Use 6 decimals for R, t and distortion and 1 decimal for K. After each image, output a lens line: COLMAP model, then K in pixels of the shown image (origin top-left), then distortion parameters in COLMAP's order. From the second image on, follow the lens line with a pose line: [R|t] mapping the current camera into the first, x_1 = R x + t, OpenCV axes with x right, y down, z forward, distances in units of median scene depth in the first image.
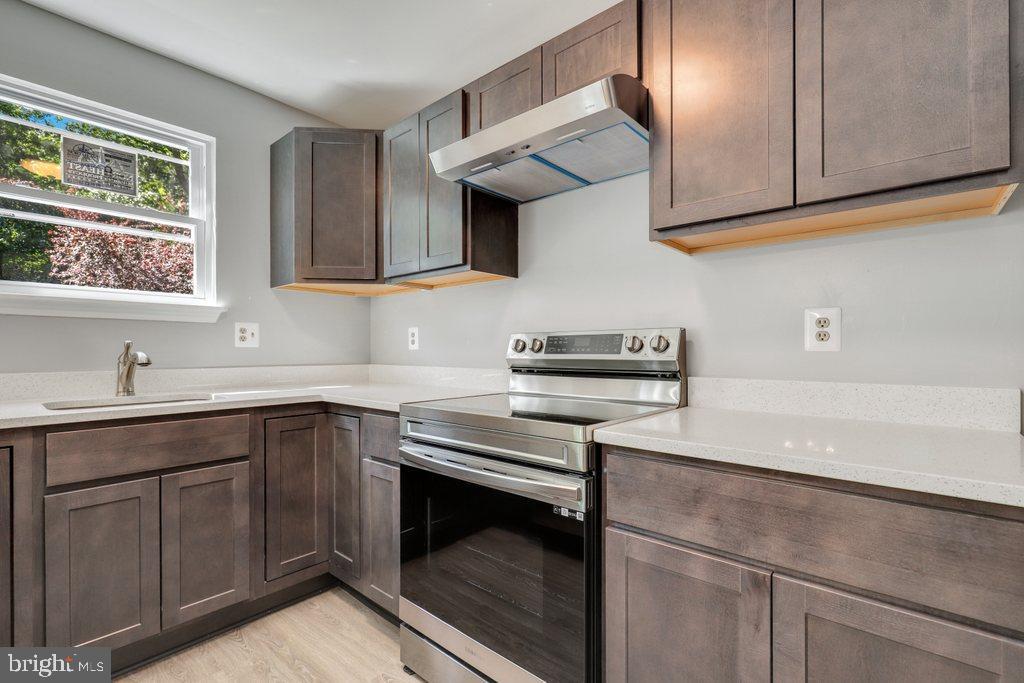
lens RADIAL K [[464.9, 0, 511.8], [0, 464.9, 349.9], [0, 0, 1]] dist [0.000082, -0.000235]
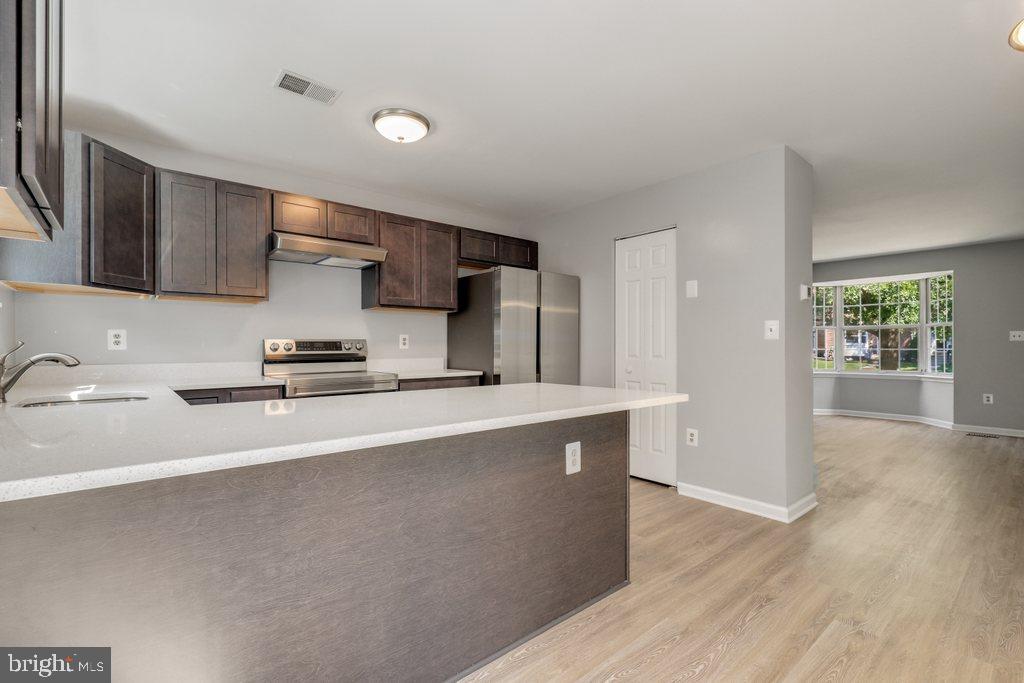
lens RADIAL K [[464.9, 0, 511.8], [0, 464.9, 349.9], [0, 0, 1]] dist [0.000082, -0.000235]
pose [[0.151919, -0.005804, 0.988376, -1.721357], [0.005283, 0.999973, 0.005060, -0.001390], [-0.988379, 0.004452, 0.151946, -0.116314]]
